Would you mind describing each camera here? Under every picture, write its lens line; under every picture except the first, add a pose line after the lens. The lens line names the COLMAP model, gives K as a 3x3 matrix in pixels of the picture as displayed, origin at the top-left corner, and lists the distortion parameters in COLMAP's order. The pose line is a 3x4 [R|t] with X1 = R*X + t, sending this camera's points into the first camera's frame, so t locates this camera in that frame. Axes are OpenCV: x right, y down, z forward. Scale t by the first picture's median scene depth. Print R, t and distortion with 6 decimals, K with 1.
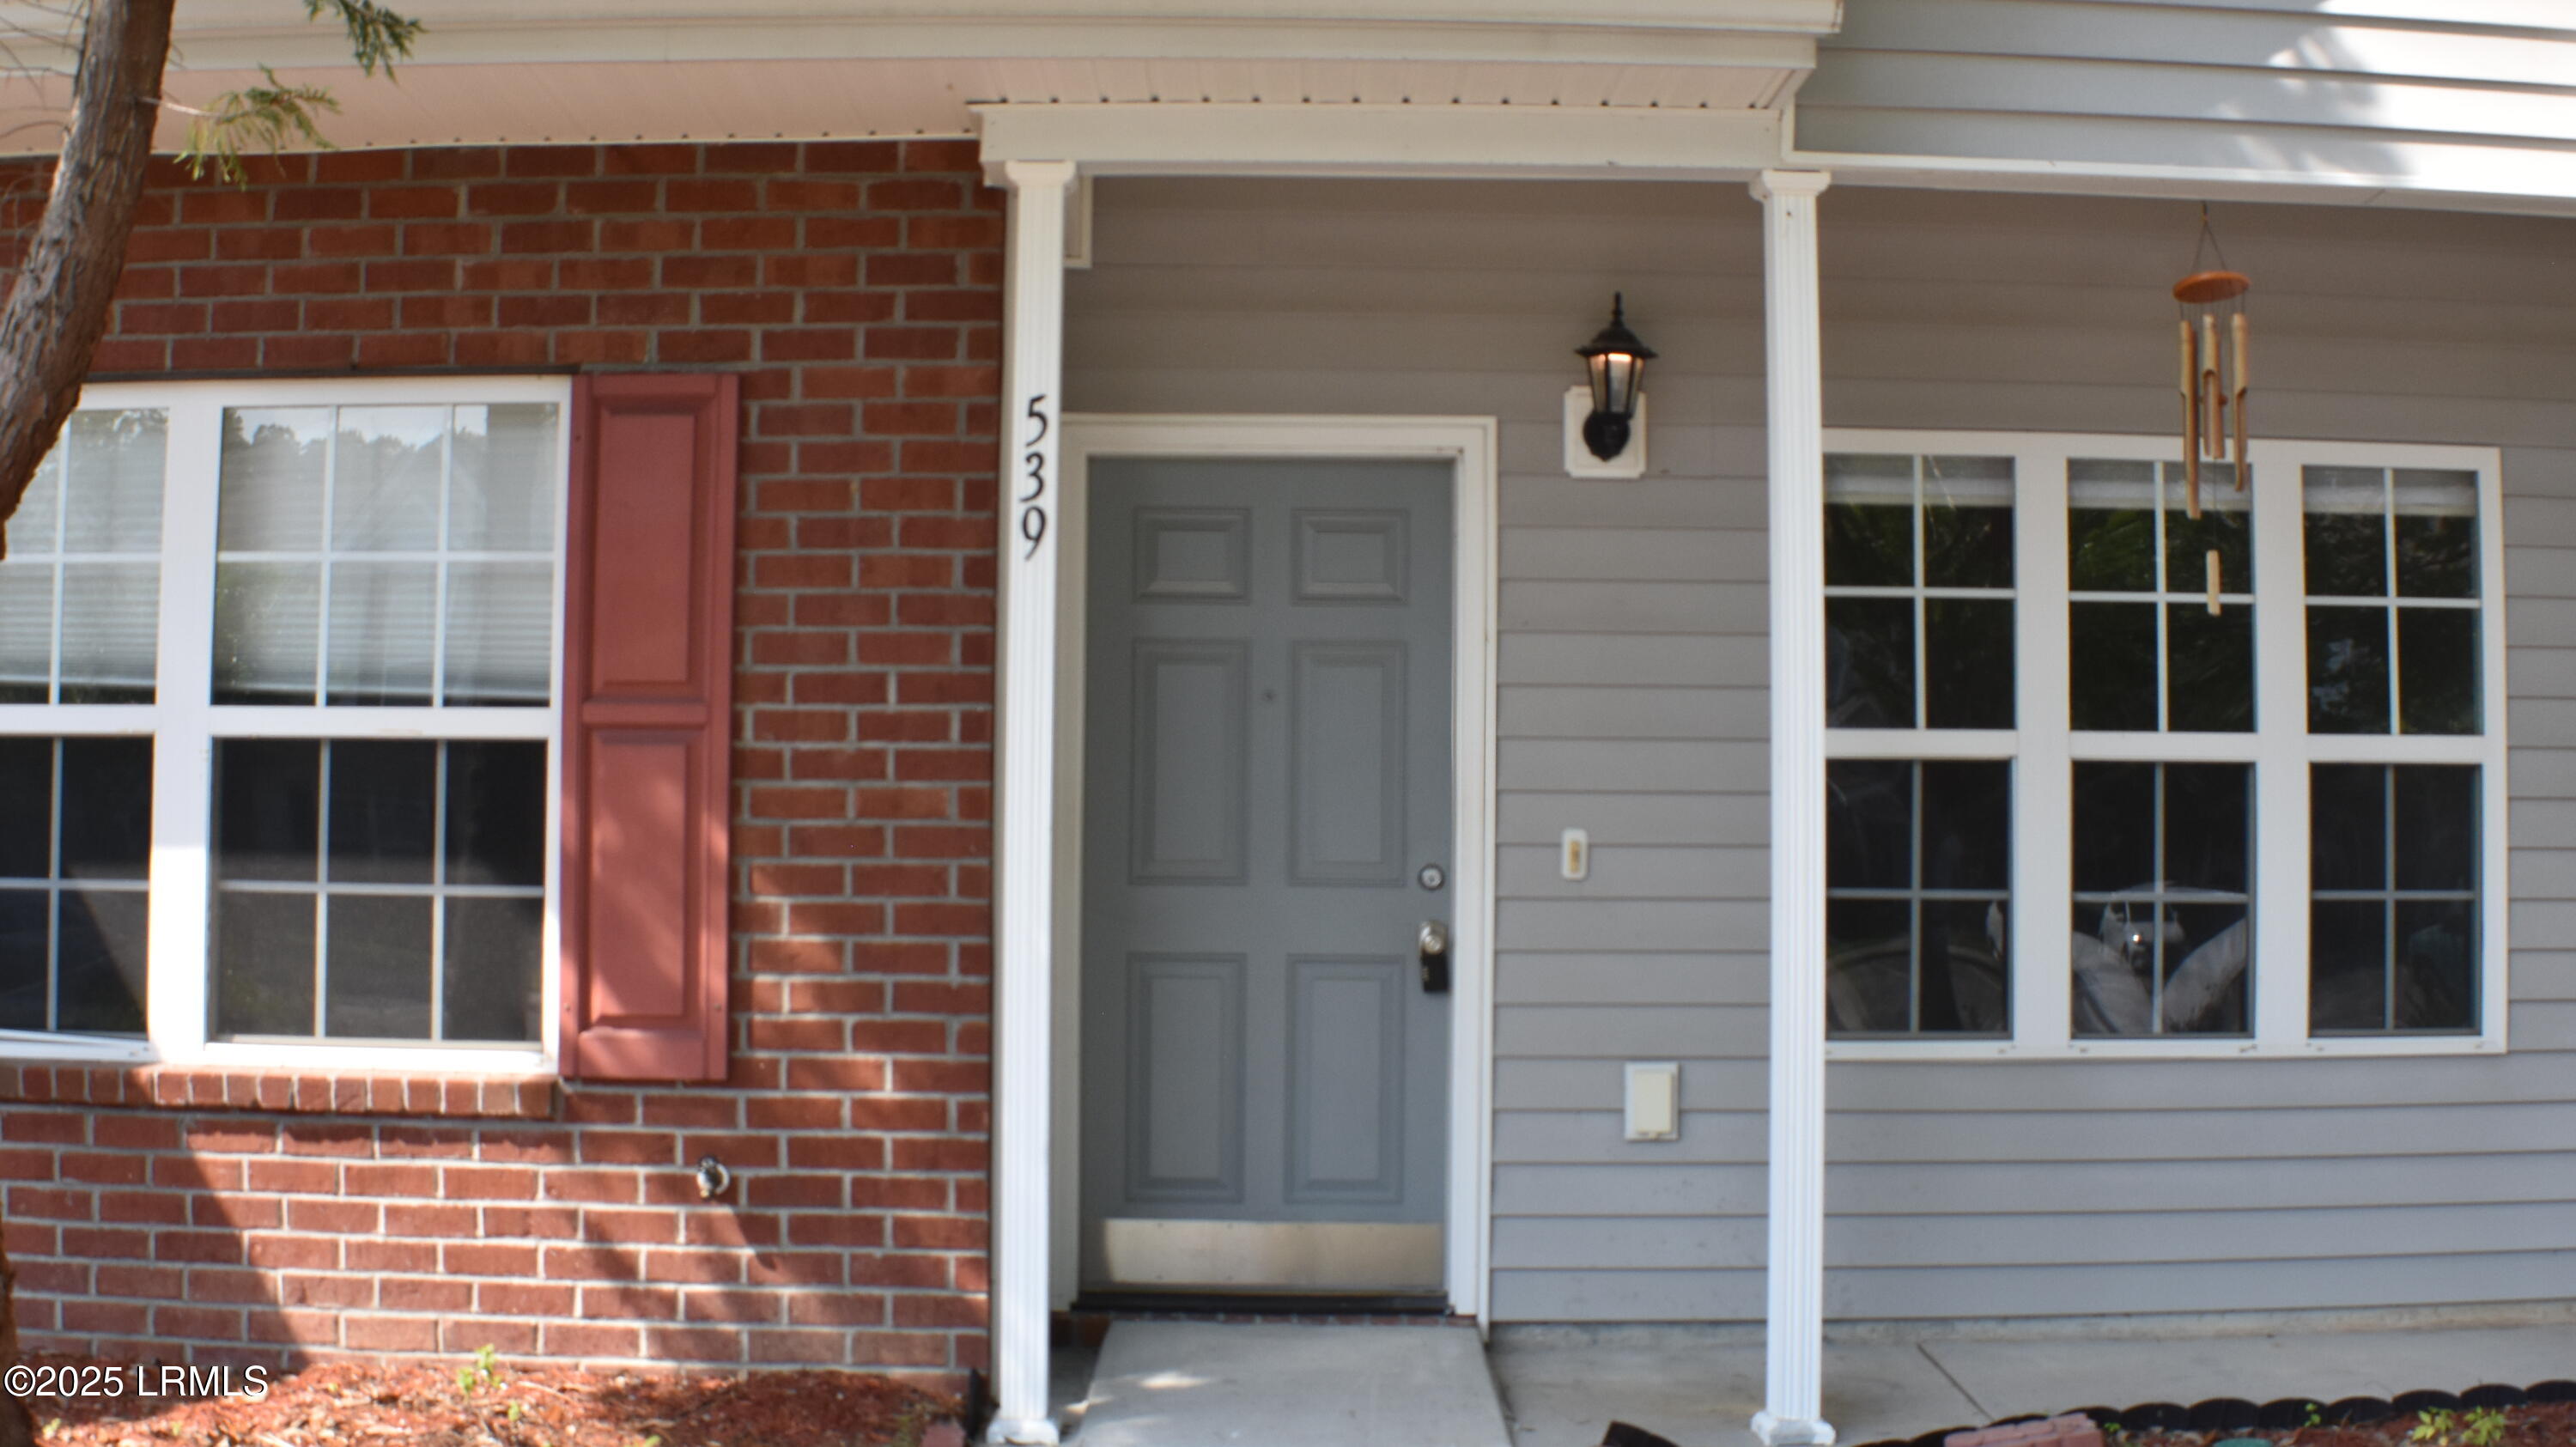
lens RADIAL K [[2479.2, 0, 1288.0], [0, 2479.2, 723.5], [0, 0, 1]] dist [-0.209362, 0.024319]
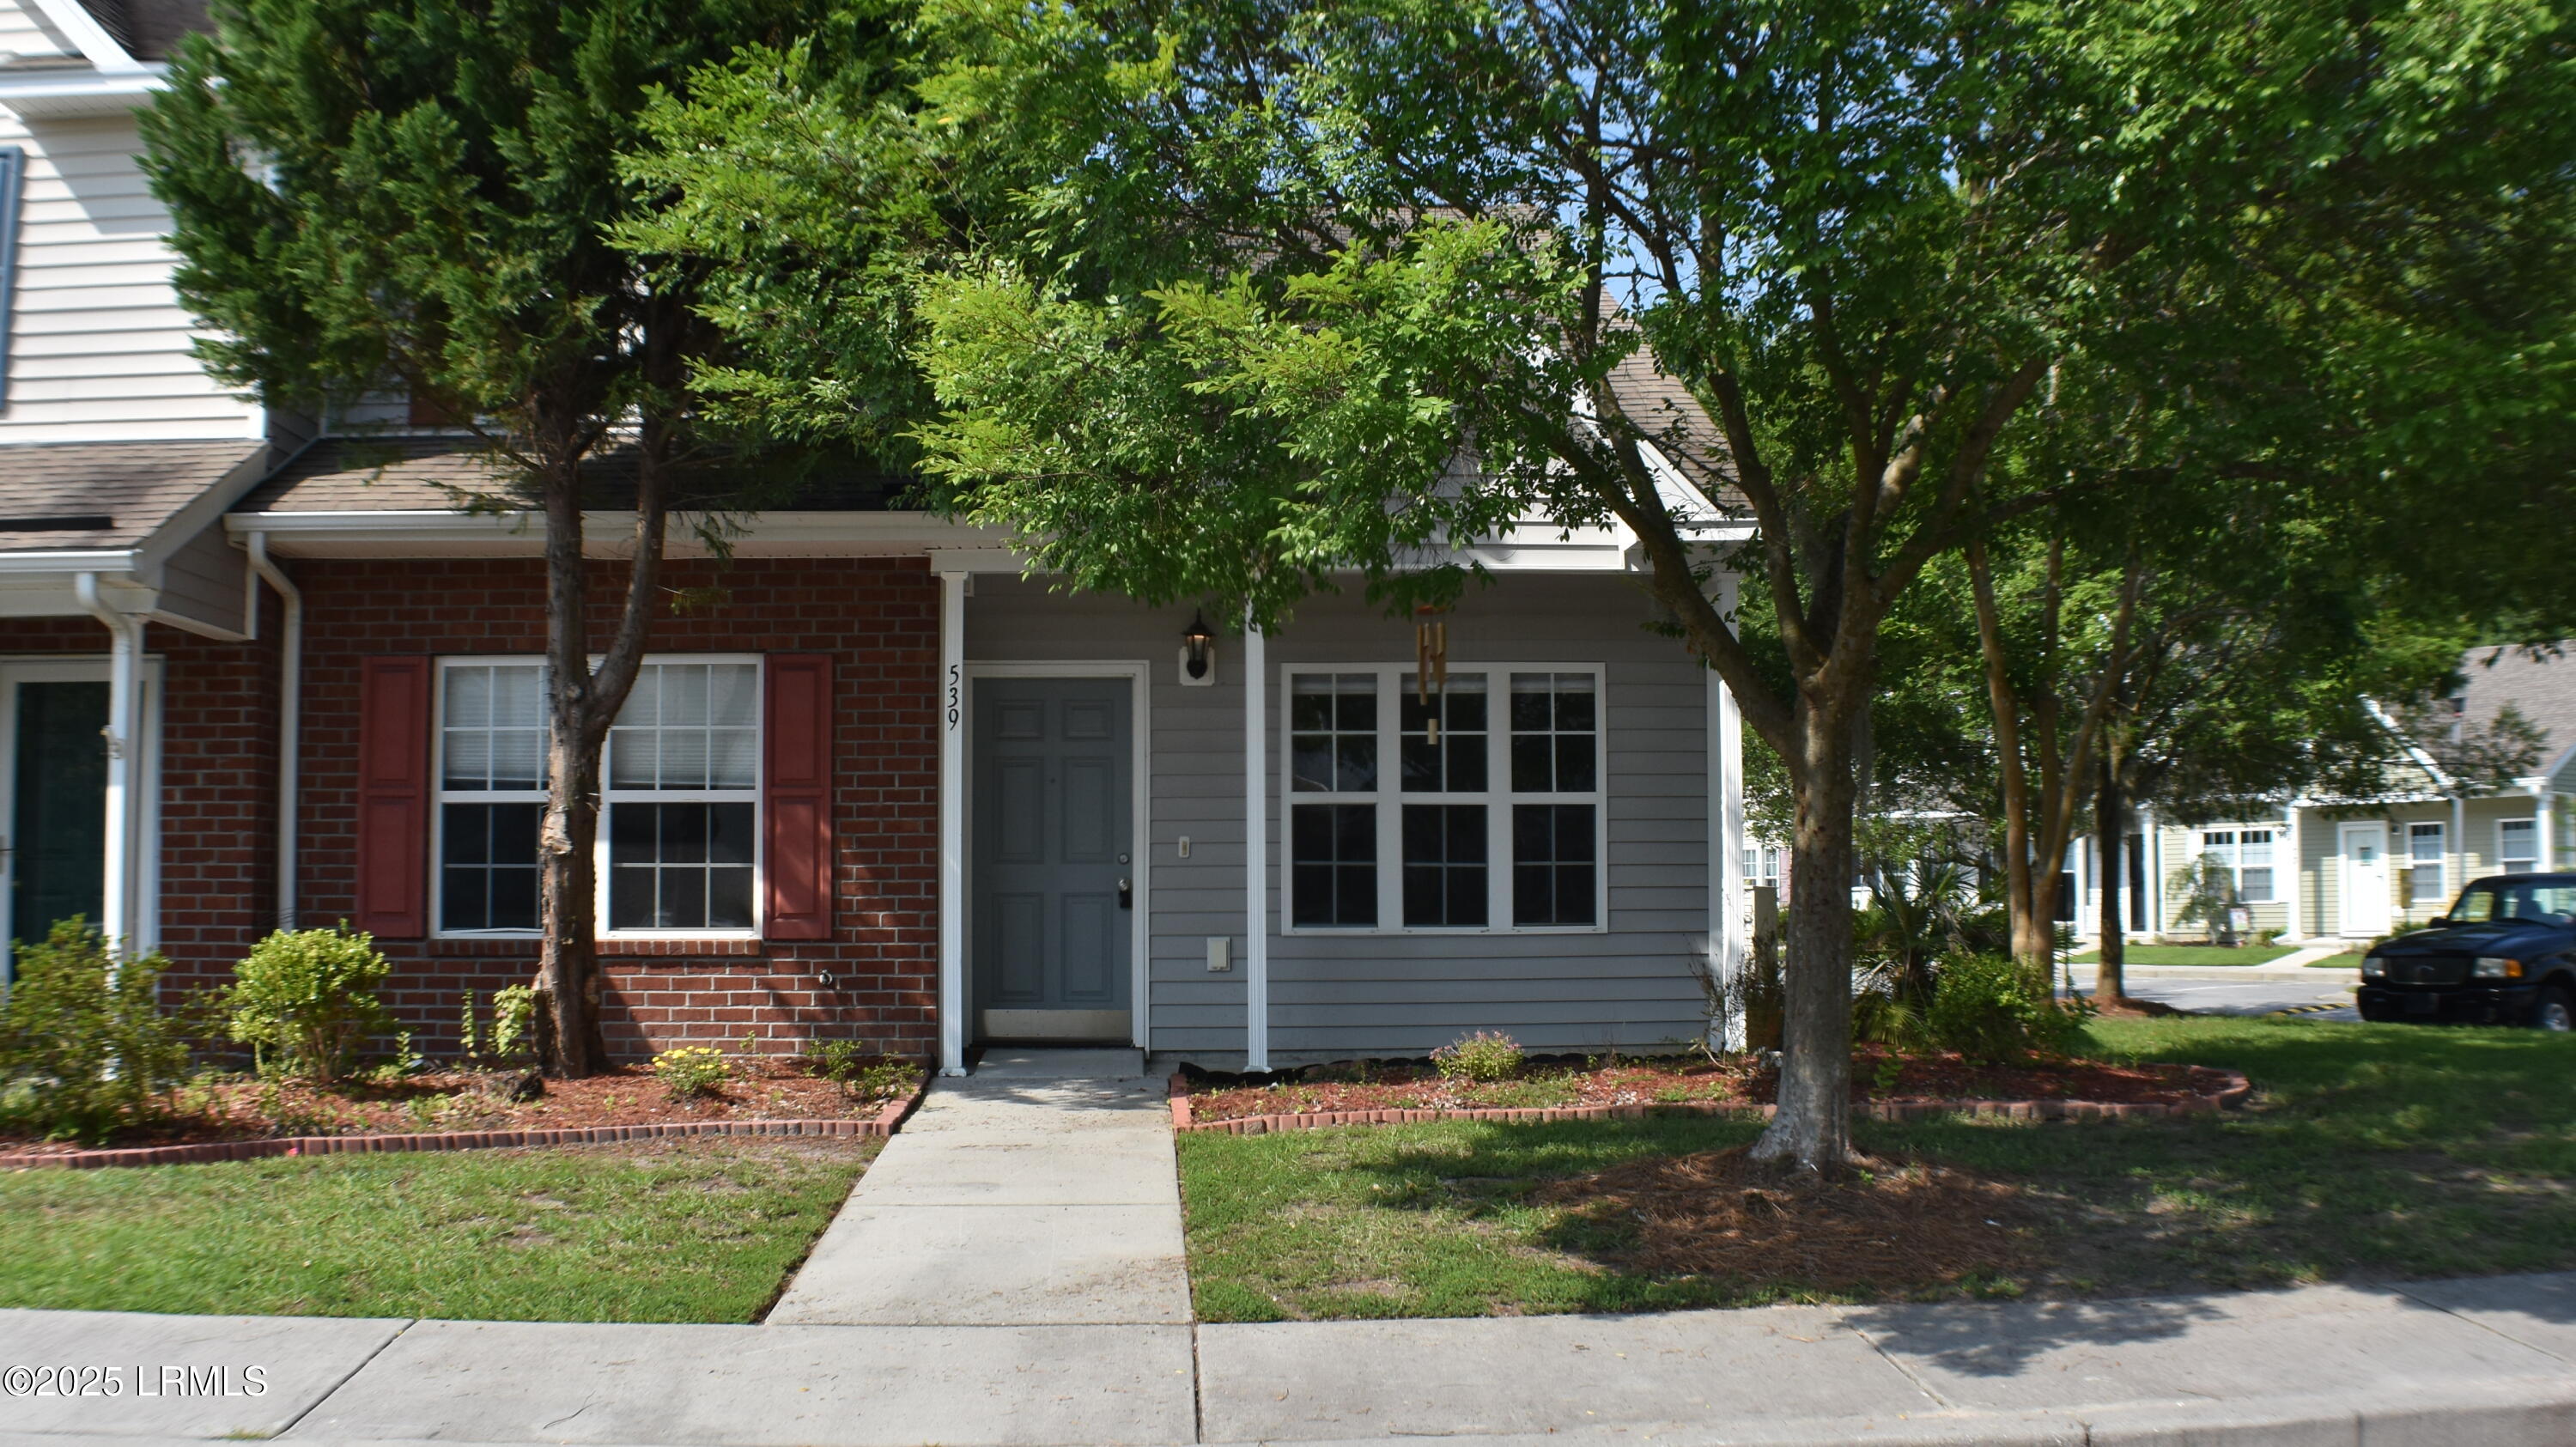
lens RADIAL K [[2479.2, 0, 1288.0], [0, 2479.2, 723.5], [0, 0, 1]] dist [-0.209362, 0.024319]
pose [[0.998681, -0.011550, 0.050032, 0.109886], [0.013168, 0.999397, -0.032132, 0.013303], [-0.049630, 0.032748, 0.998231, -1.501442]]
